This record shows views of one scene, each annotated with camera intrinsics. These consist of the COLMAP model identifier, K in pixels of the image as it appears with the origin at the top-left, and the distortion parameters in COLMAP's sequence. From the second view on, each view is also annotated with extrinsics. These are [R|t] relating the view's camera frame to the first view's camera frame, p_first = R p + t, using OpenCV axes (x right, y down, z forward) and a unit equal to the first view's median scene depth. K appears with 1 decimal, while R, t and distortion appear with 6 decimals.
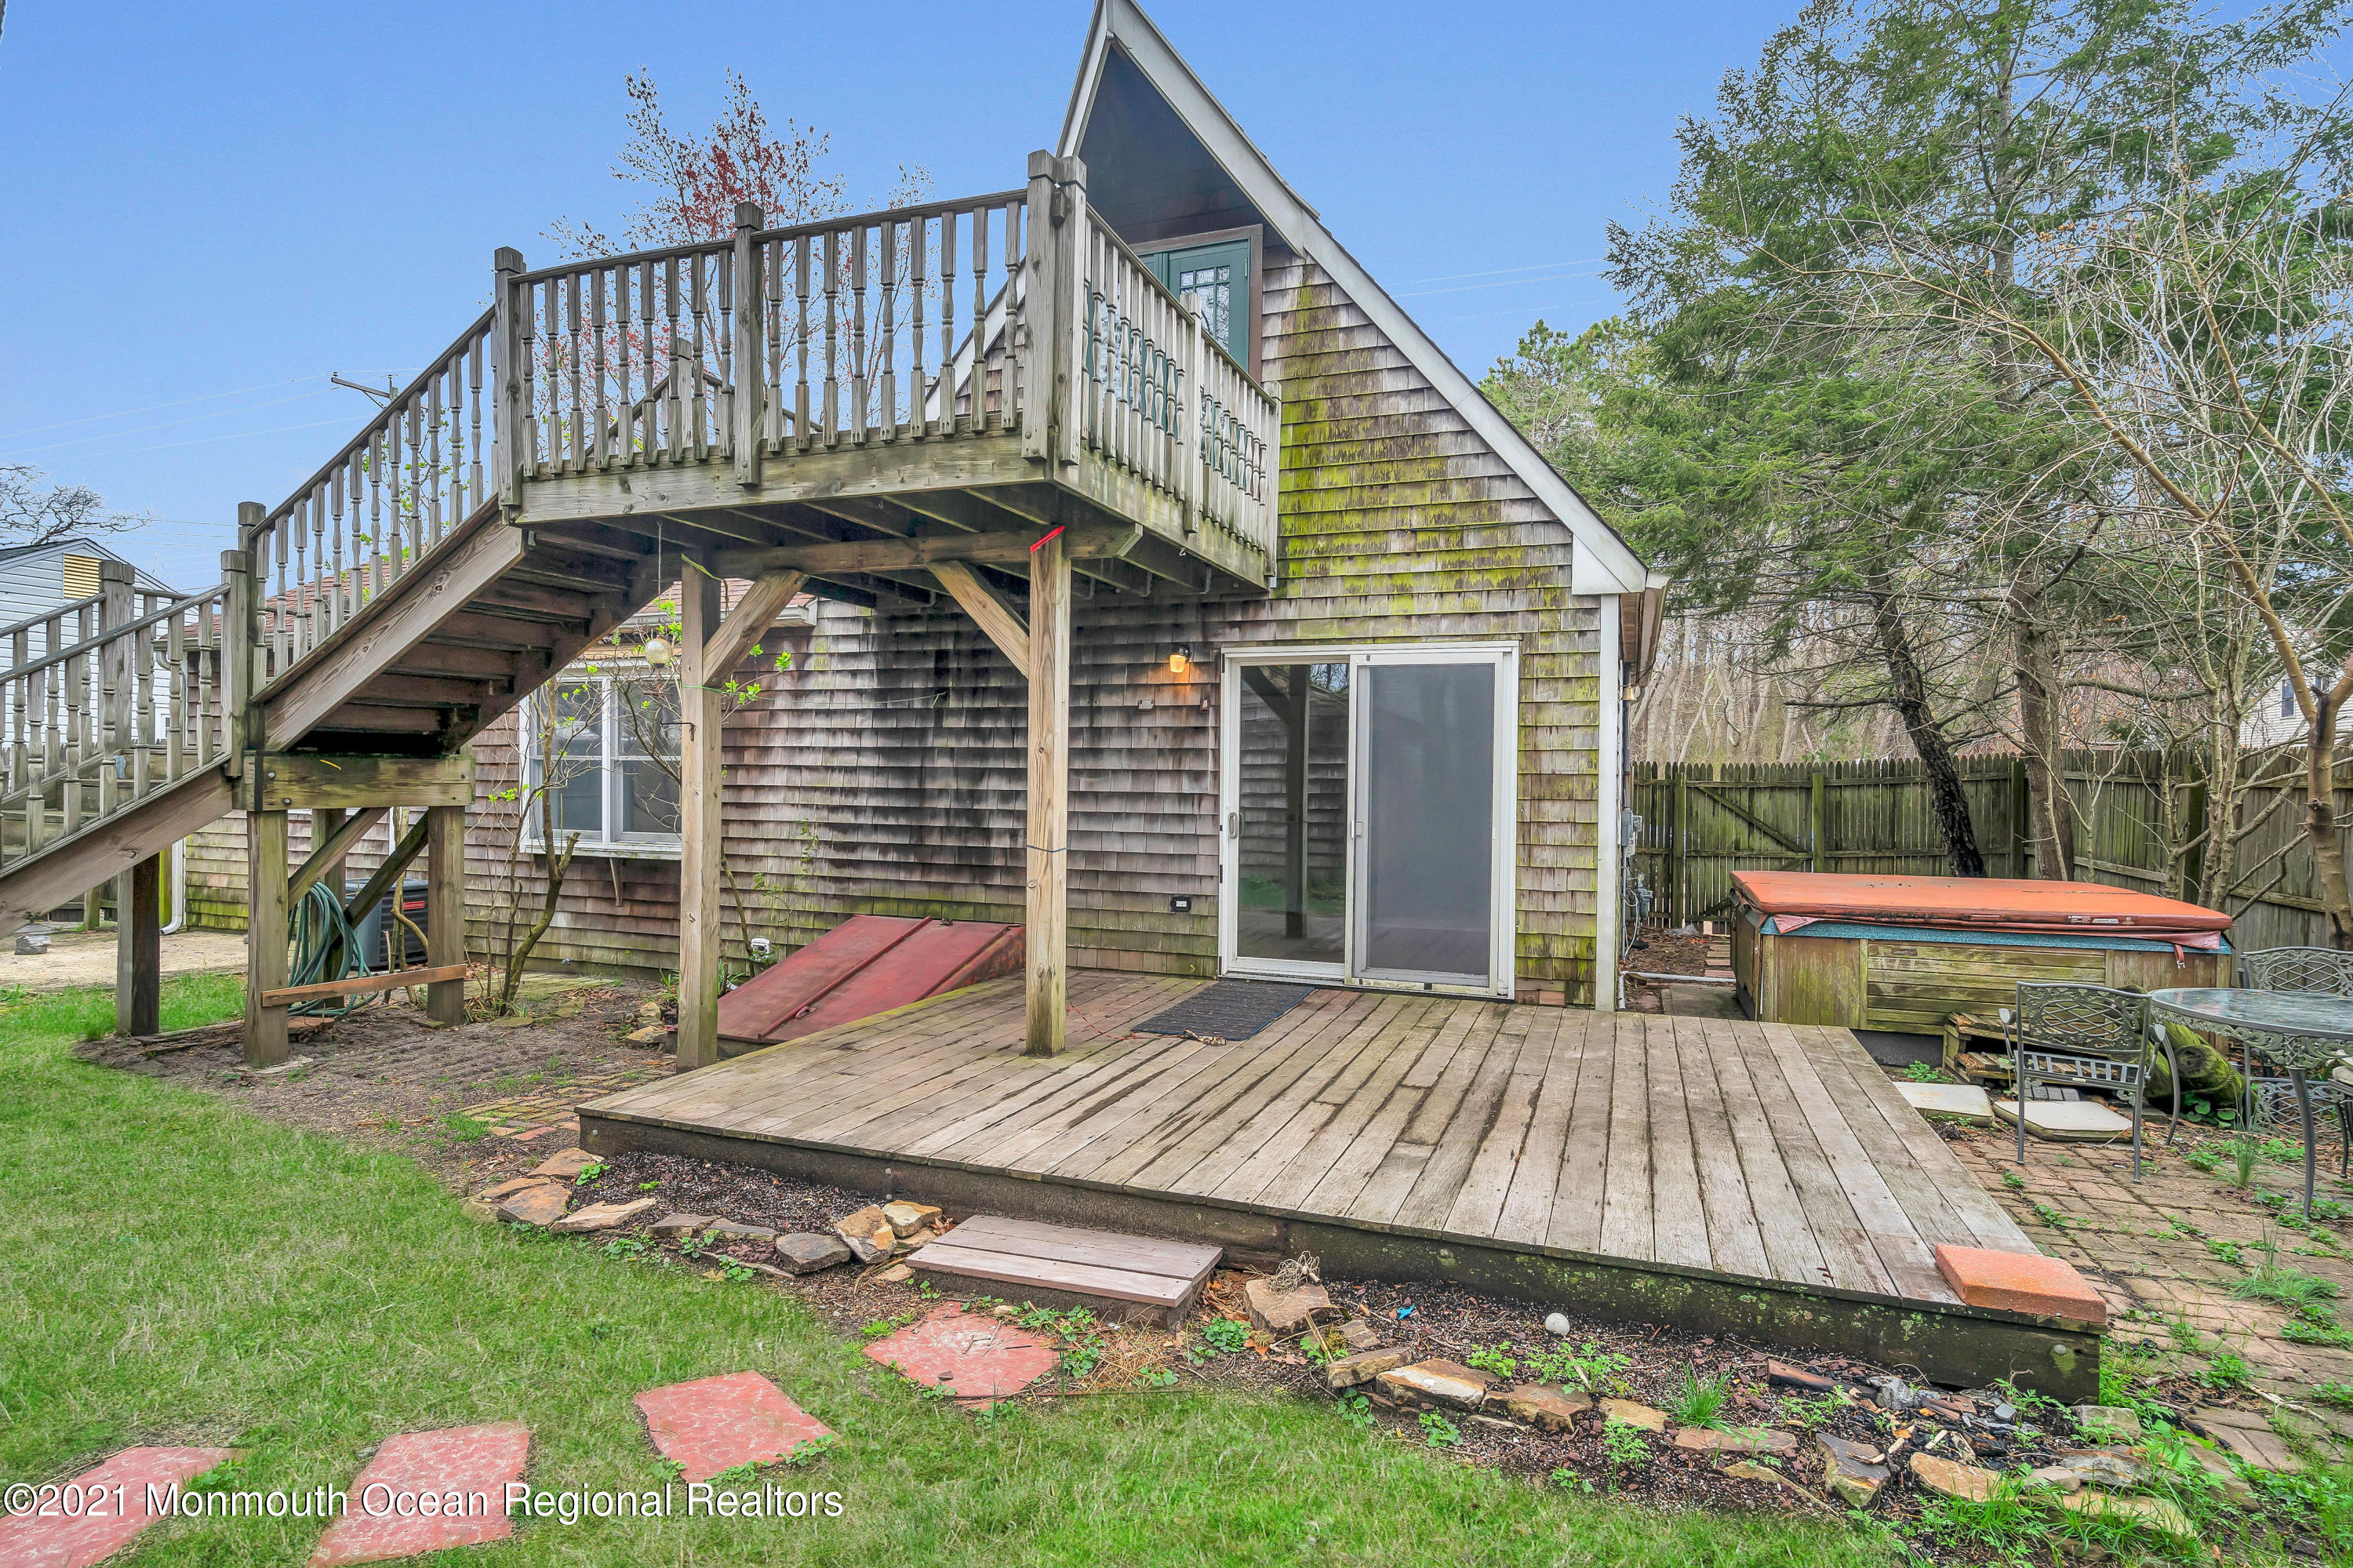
lens RADIAL K [[1208.4, 0, 1175.9], [0, 1208.4, 784.7], [0, 0, 1]] dist [0.000611, 0.000094]
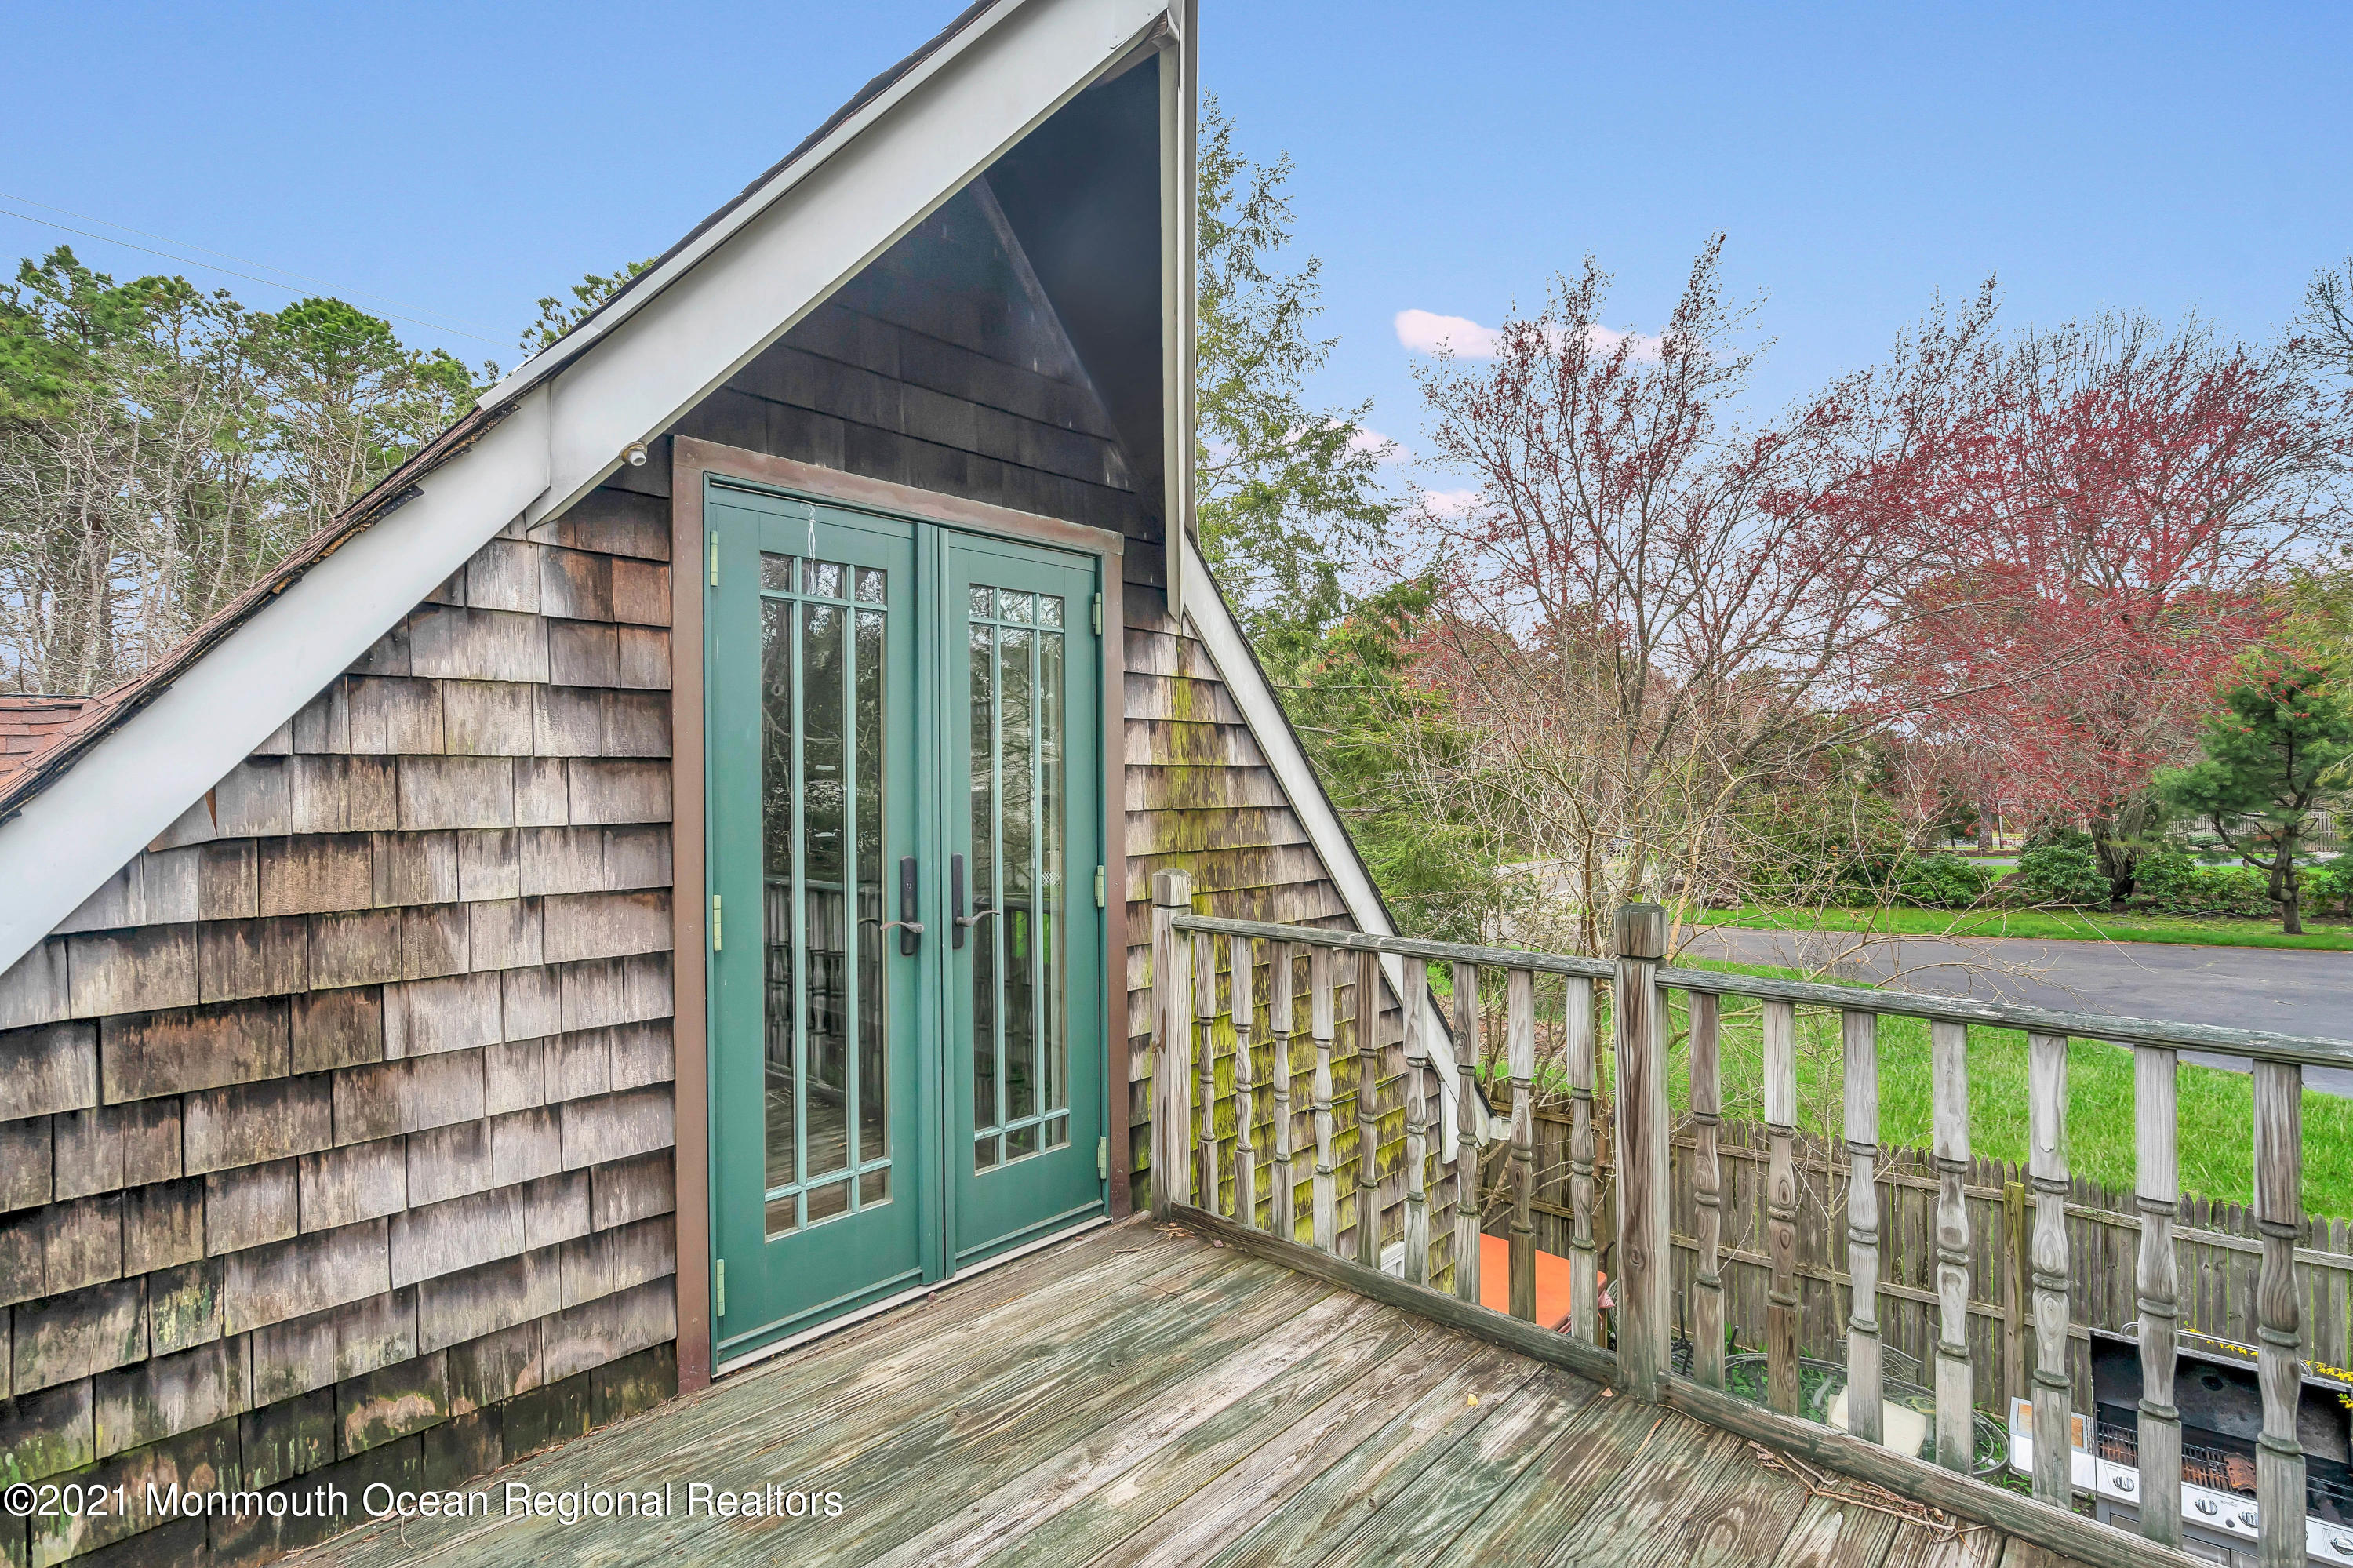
lens RADIAL K [[1119.3, 0, 1197.4], [0, 1119.3, 783.5], [0, 0, 1]] dist [0.004544, -0.000020]
pose [[0.379381, -0.014689, 0.925124, -0.336698], [0.016659, 0.999820, 0.009044, -0.371046], [-0.925090, 0.011980, 0.379558, 0.811566]]
